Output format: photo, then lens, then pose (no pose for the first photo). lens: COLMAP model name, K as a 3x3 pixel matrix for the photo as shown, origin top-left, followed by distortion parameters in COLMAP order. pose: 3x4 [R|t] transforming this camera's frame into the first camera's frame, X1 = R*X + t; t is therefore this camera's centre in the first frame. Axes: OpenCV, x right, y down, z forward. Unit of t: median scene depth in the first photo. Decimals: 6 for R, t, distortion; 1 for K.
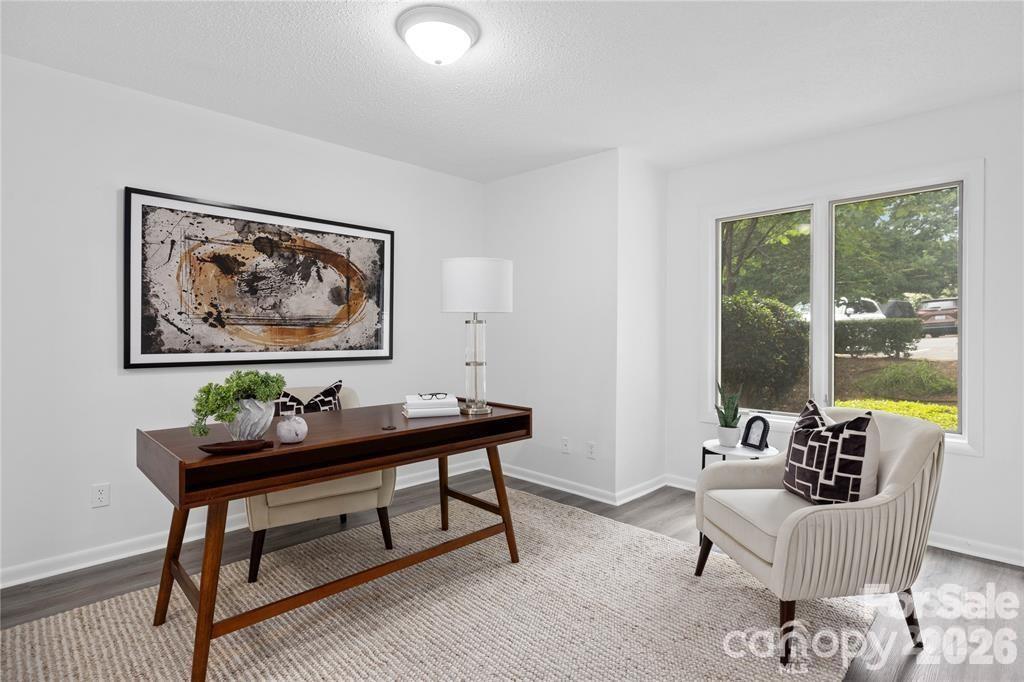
lens RADIAL K [[518.0, 0, 512.0], [0, 518.0, 341.0], [0, 0, 1]] dist [-0.000858, -0.000105]
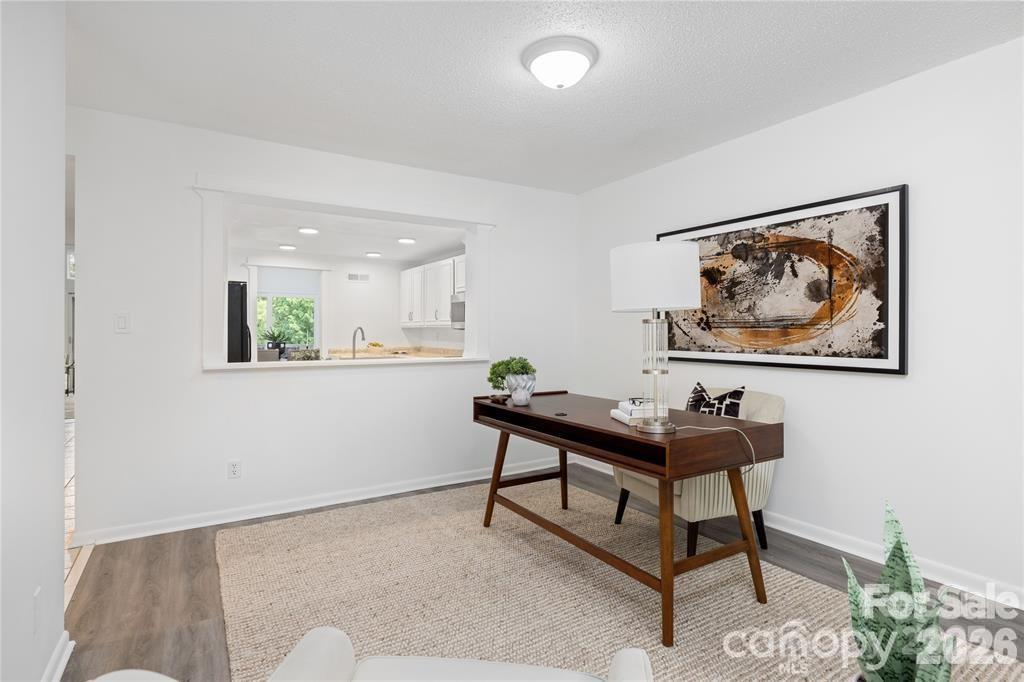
lens RADIAL K [[518.0, 0, 512.0], [0, 518.0, 341.0], [0, 0, 1]] dist [-0.000858, -0.000105]
pose [[-0.220191, 0.010211, -0.975403, 0.617719], [-0.019286, 0.999704, 0.014819, -0.010005], [0.975266, 0.022074, -0.219929, 0.748850]]
